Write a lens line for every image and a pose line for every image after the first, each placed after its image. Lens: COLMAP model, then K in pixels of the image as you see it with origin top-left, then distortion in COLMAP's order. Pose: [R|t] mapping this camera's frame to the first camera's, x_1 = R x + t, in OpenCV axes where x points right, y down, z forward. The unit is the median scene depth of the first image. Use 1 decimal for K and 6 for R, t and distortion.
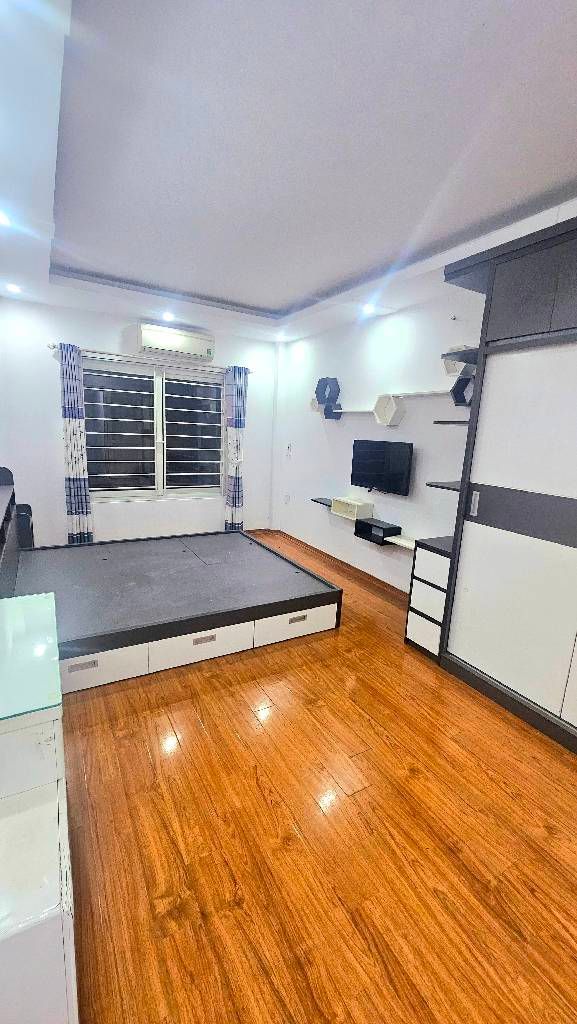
lens RADIAL K [[417.3, 0, 292.3], [0, 417.3, 512.5], [0, 0, 1]] dist [0.015556, 0.000021]
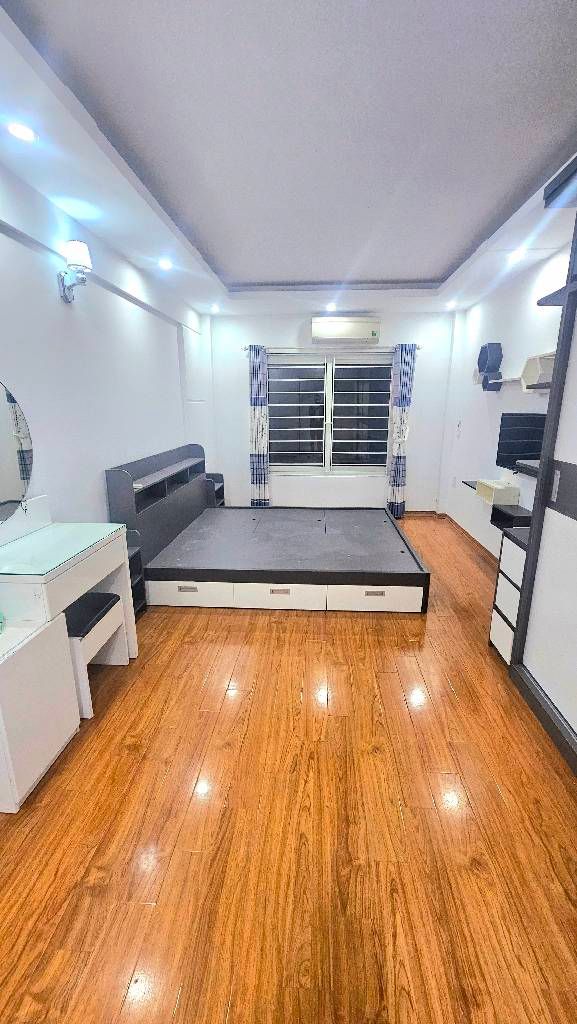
lens RADIAL K [[417.3, 0, 295.6], [0, 417.3, 507.2], [0, 0, 1]] dist [0.015556, 0.000021]
pose [[0.830971, 0.081963, -0.550245, 0.262487], [-0.068226, 0.996635, 0.045421, 0.009337], [0.552116, -0.000203, 0.833767, 0.034921]]
